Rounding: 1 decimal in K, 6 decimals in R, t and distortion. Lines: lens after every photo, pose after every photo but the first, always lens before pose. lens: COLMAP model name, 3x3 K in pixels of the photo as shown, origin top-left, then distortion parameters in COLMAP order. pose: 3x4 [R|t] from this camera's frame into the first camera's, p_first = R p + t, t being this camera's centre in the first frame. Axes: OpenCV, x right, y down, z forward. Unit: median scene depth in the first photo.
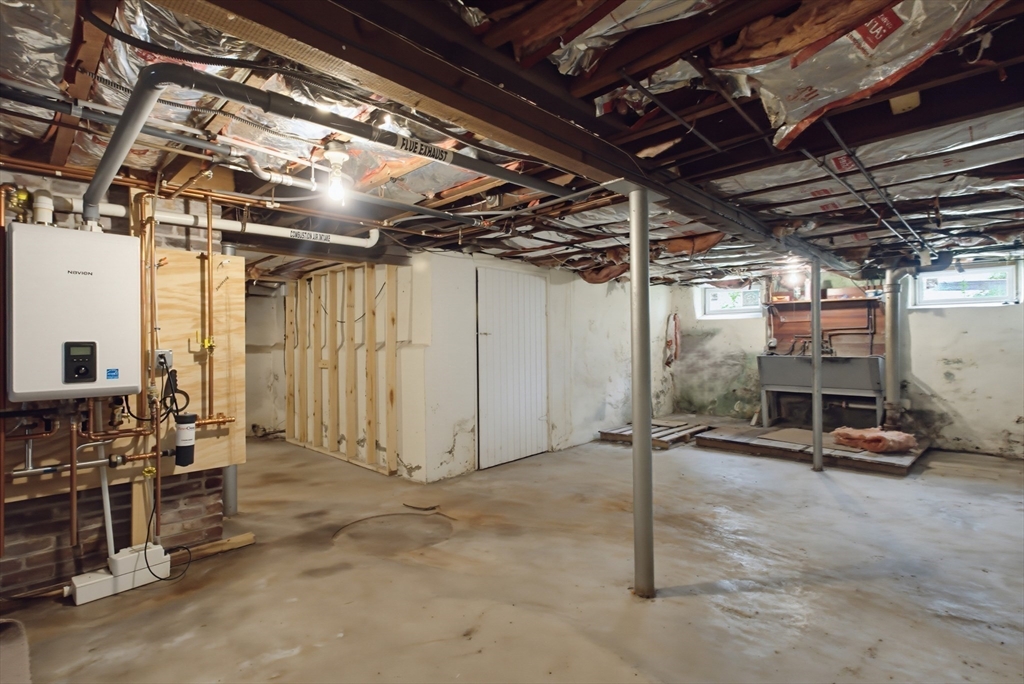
lens RADIAL K [[497.6, 0, 513.5], [0, 497.6, 355.1], [0, 0, 1]] dist [0.015189, -0.011604]
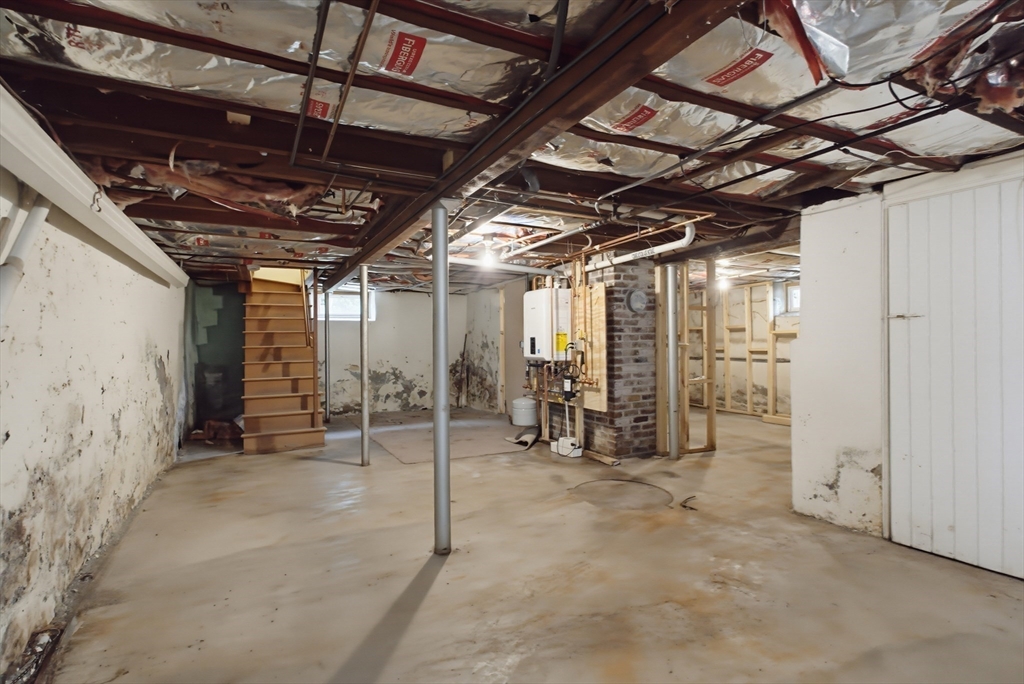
lens RADIAL K [[497.6, 0, 513.5], [0, 497.6, 355.1], [0, 0, 1]] dist [0.015189, -0.011604]
pose [[-0.311724, 0.039831, -0.949337, 1.026039], [-0.006884, 0.999000, 0.044175, -0.031757], [0.950148, 0.020306, -0.311138, 1.185169]]
